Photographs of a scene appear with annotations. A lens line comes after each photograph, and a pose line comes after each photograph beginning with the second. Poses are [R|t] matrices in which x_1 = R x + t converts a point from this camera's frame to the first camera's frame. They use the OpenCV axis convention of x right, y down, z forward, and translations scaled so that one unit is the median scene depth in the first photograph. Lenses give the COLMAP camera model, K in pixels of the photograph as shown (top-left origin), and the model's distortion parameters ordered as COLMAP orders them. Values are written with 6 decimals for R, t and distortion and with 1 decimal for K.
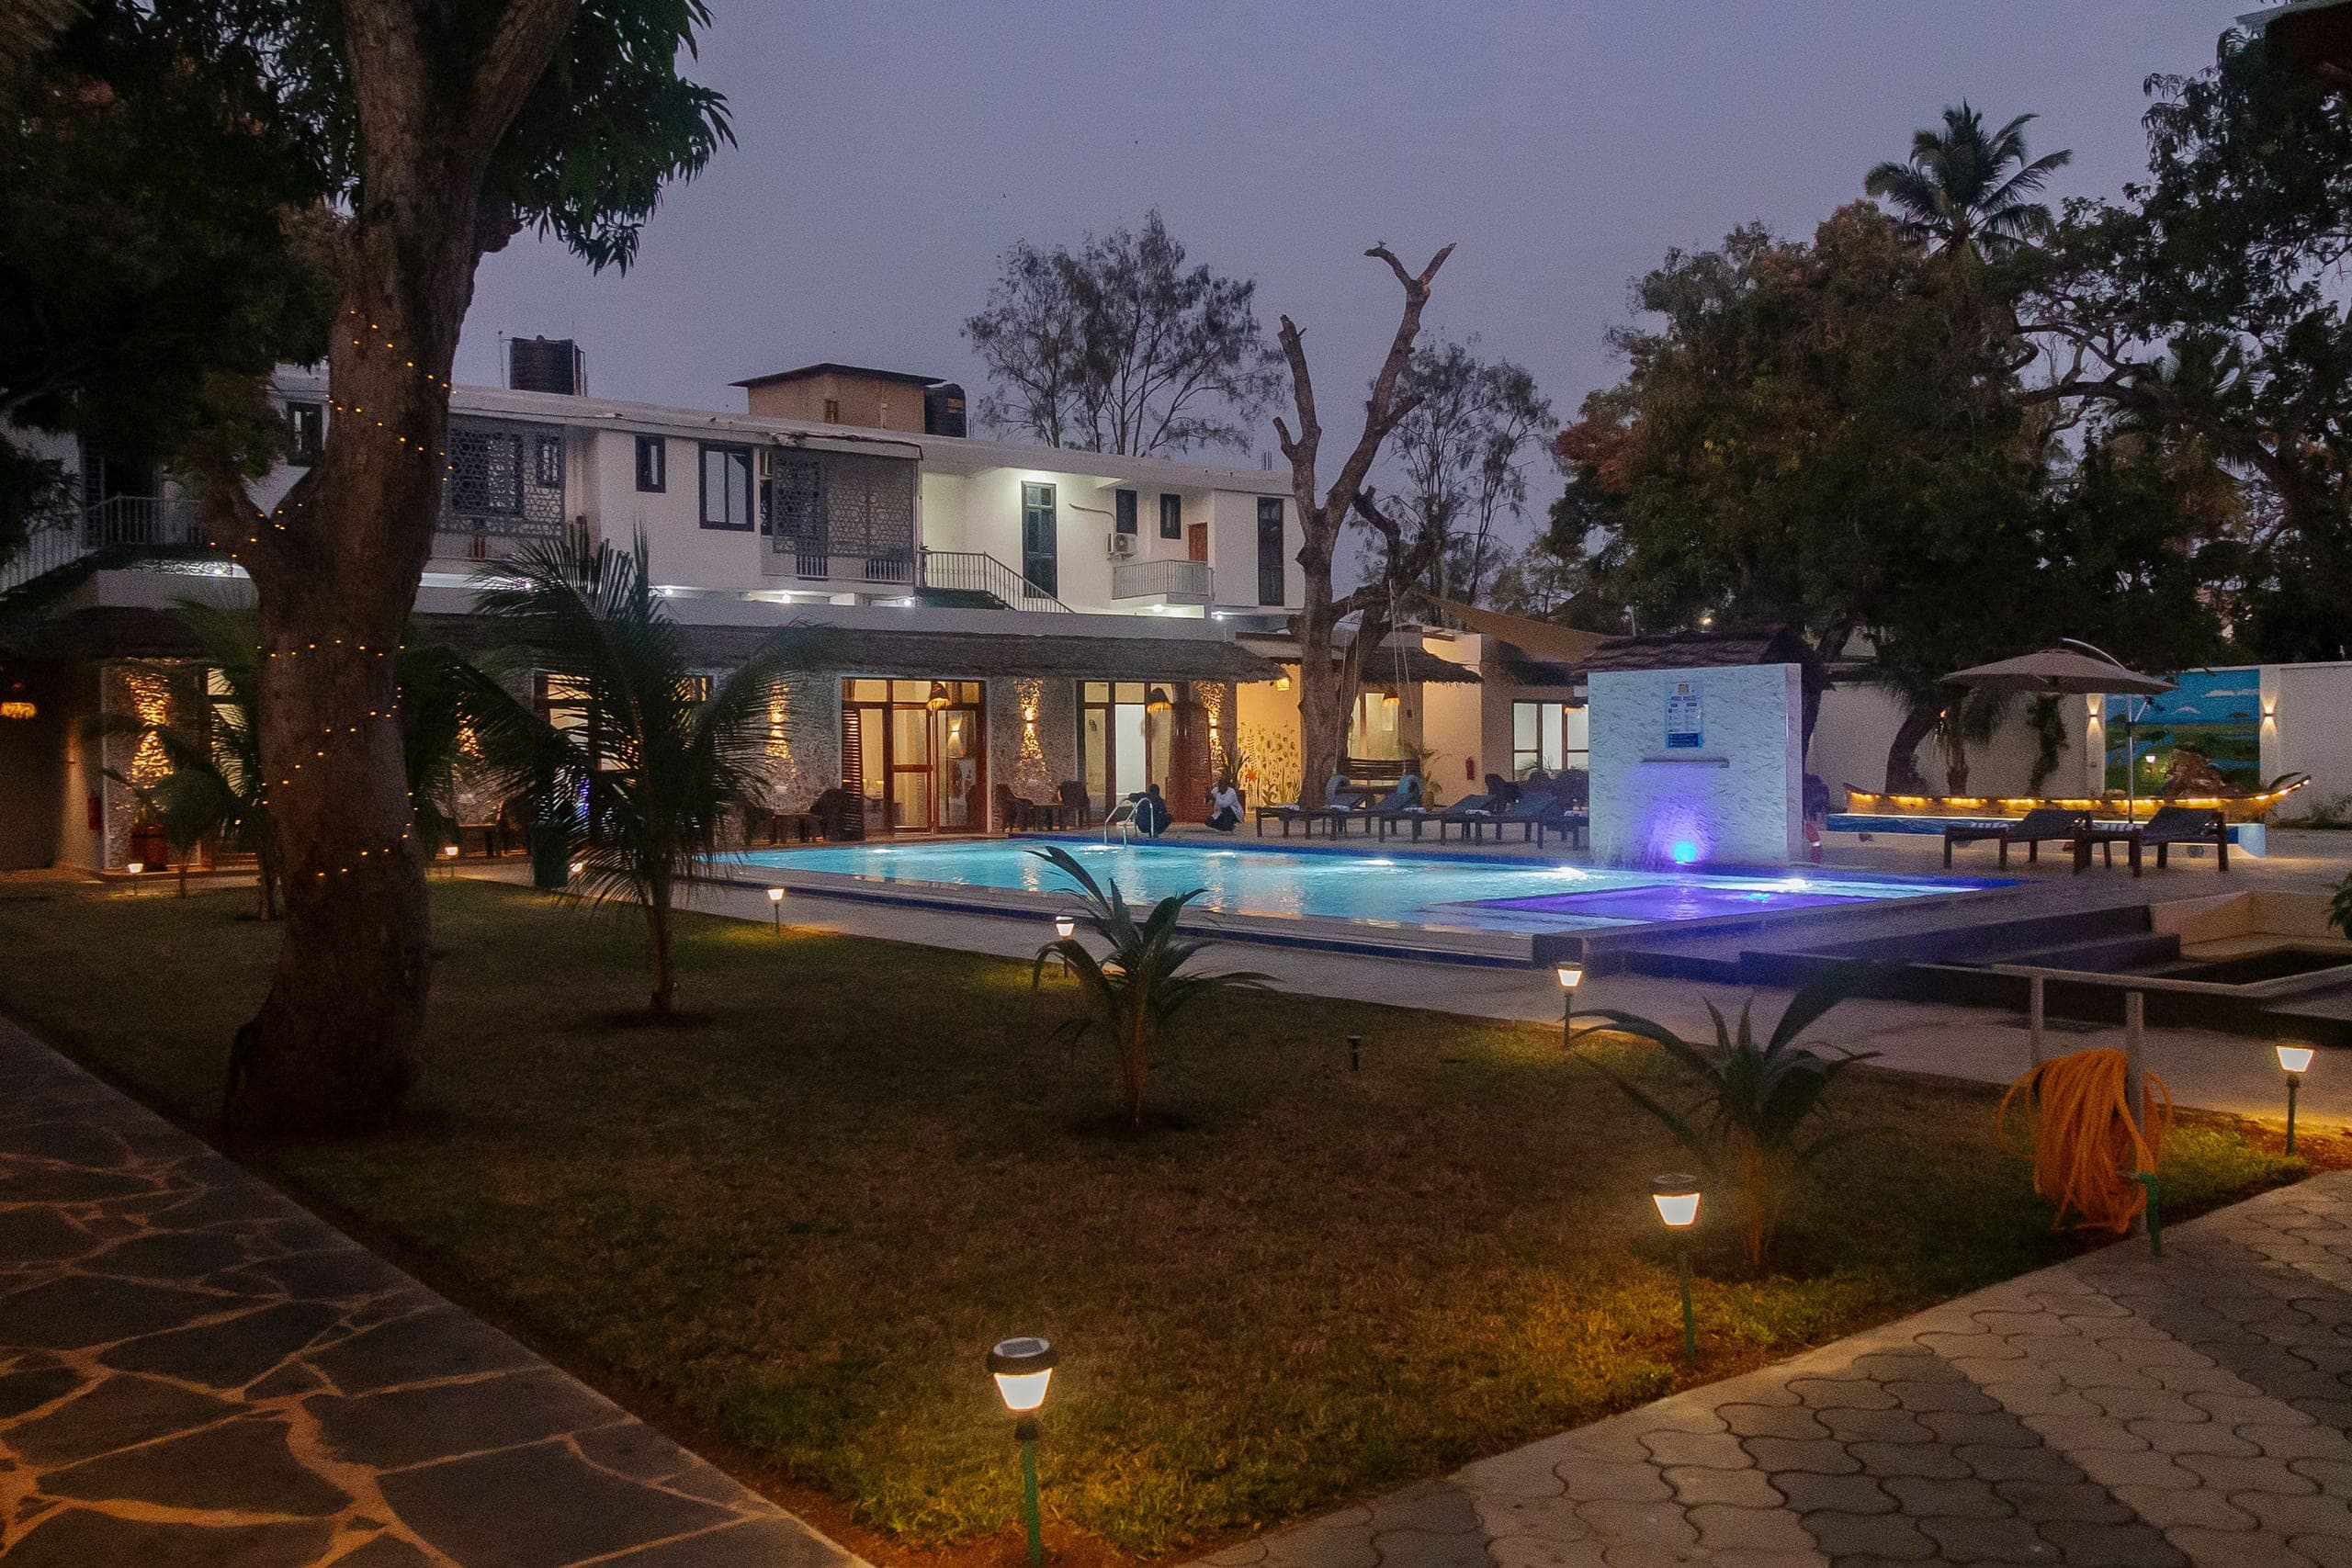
lens RADIAL K [[1909.1, 0, 1188.2], [0, 1909.1, 788.8], [0, 0, 1]] dist [-0.004421, 0.007642]
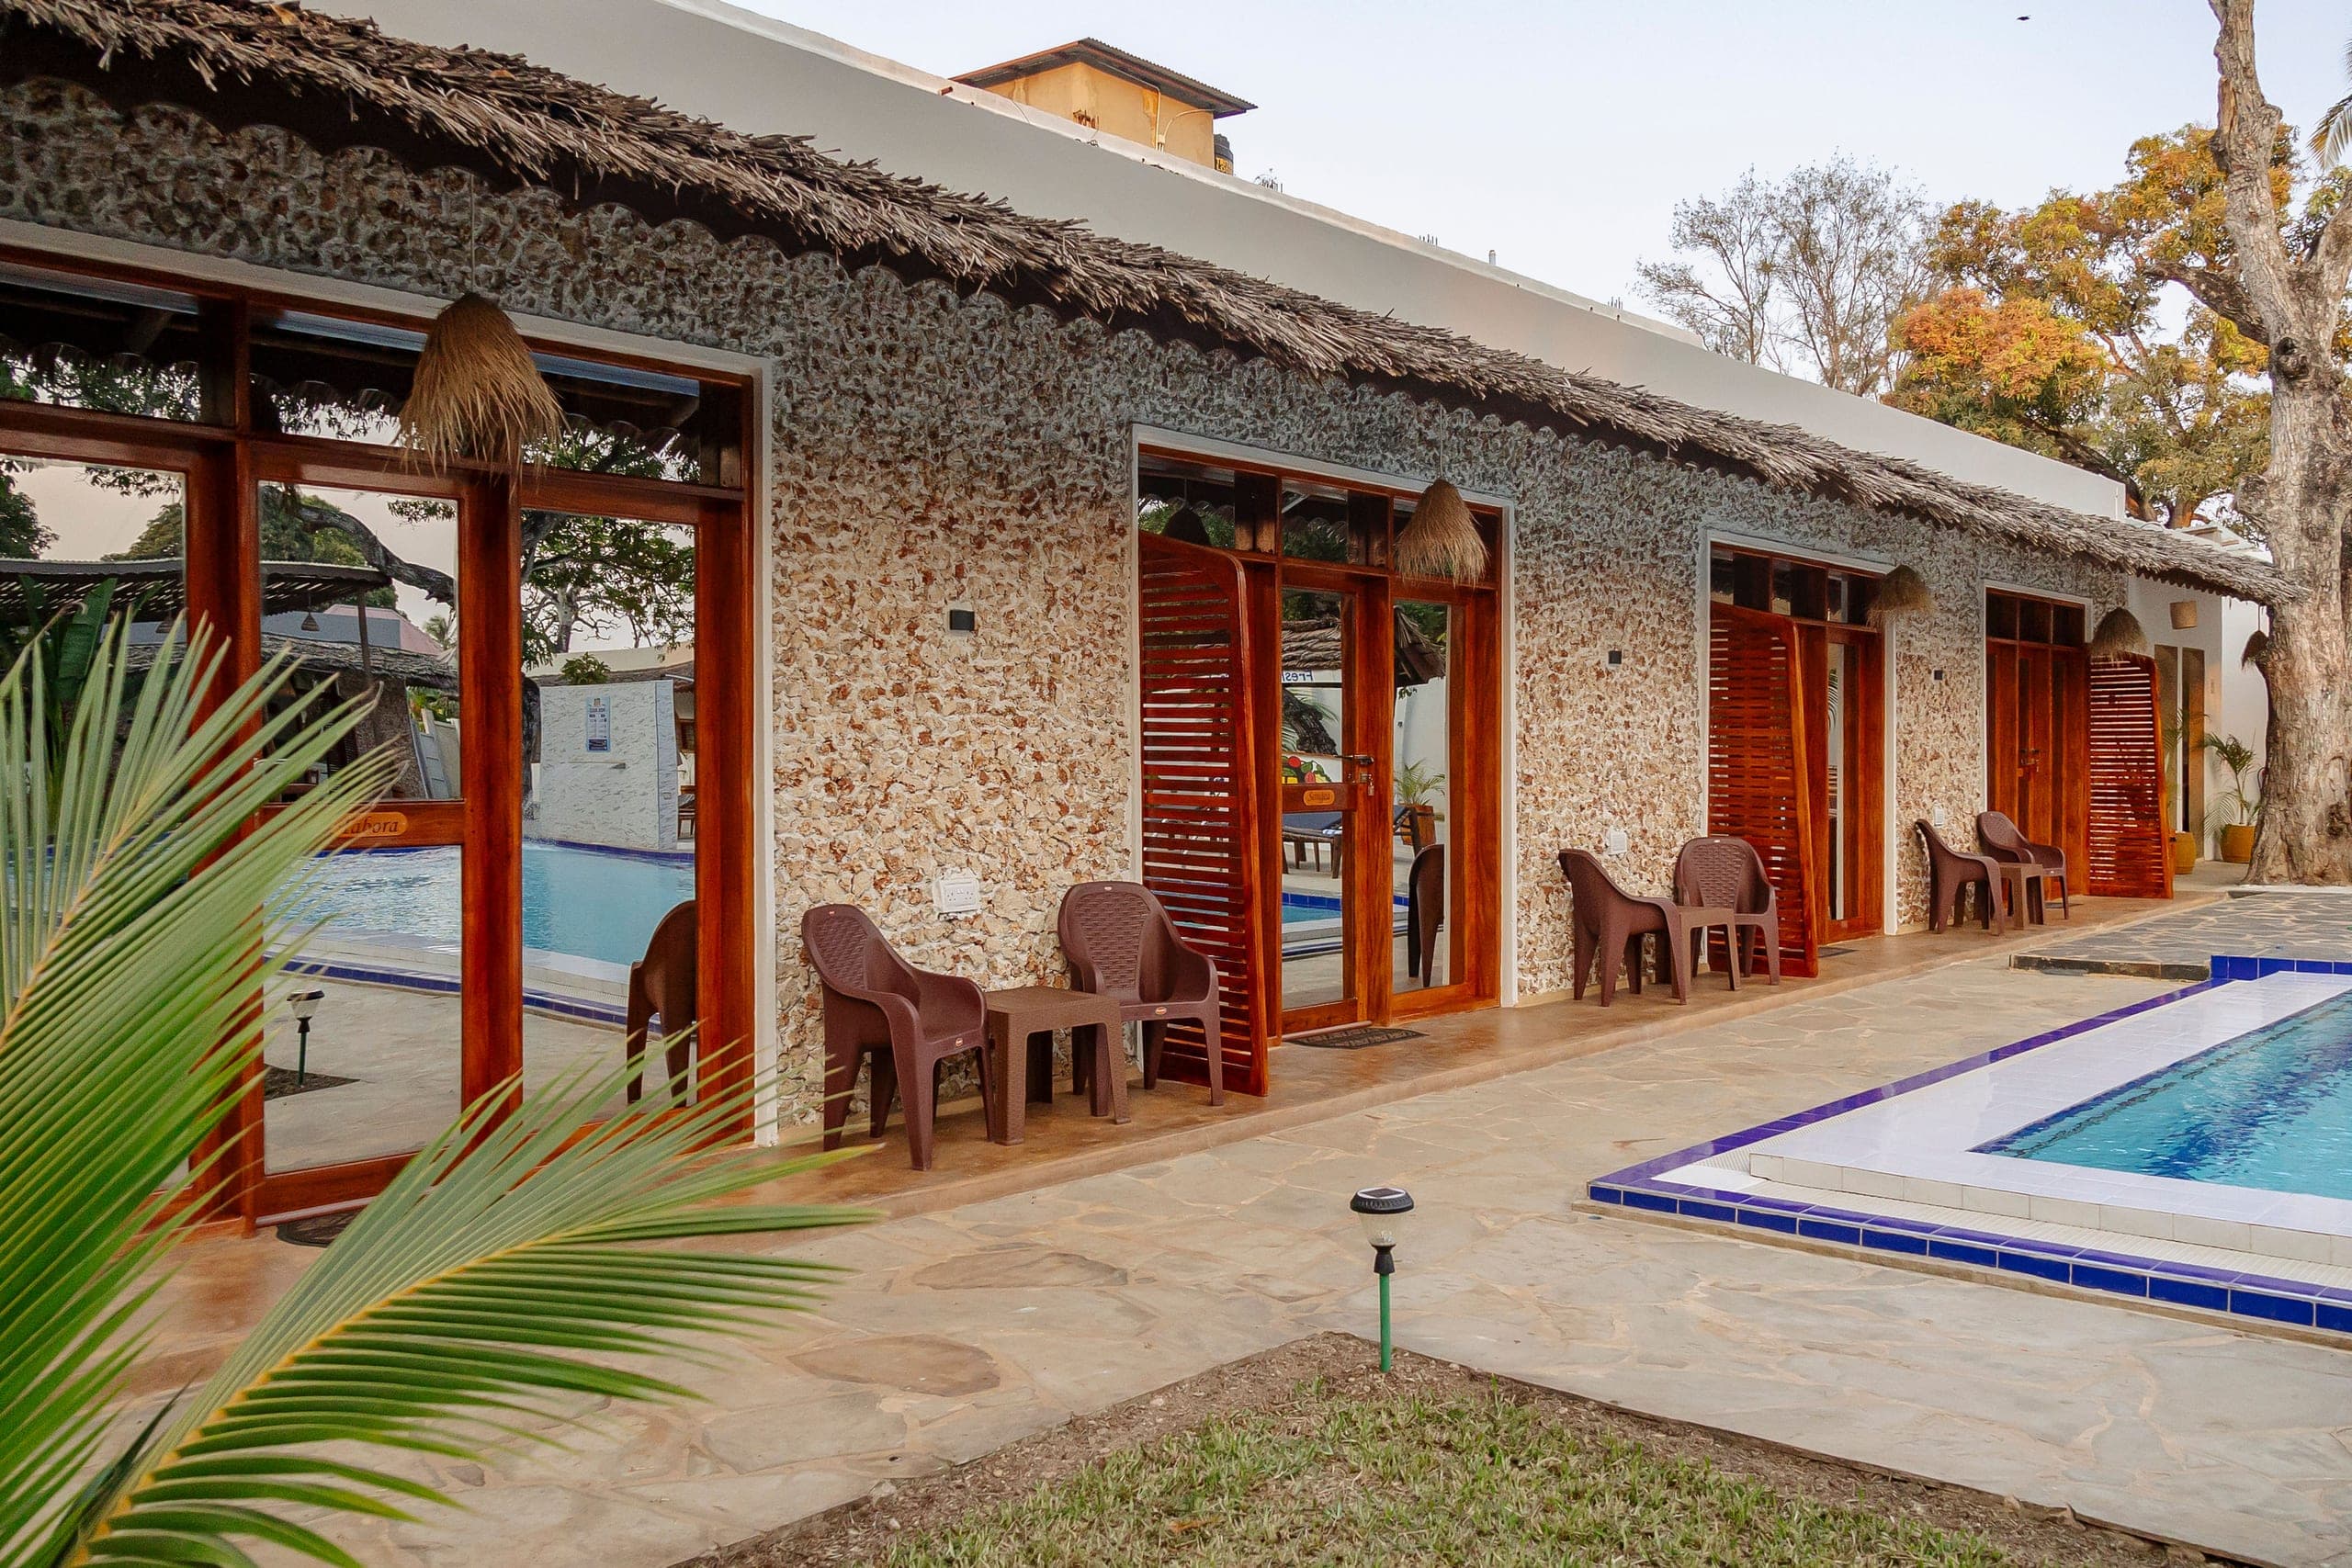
lens RADIAL K [[1909.1, 0, 1195.5], [0, 1909.1, 777.8], [0, 0, 1]] dist [-0.004421, 0.007642]
pose [[0.987819, 0.002706, 0.155587, -0.265021], [-0.000344, 0.999884, -0.015203, -0.004631], [-0.155610, 0.014965, 0.987705, 0.501855]]
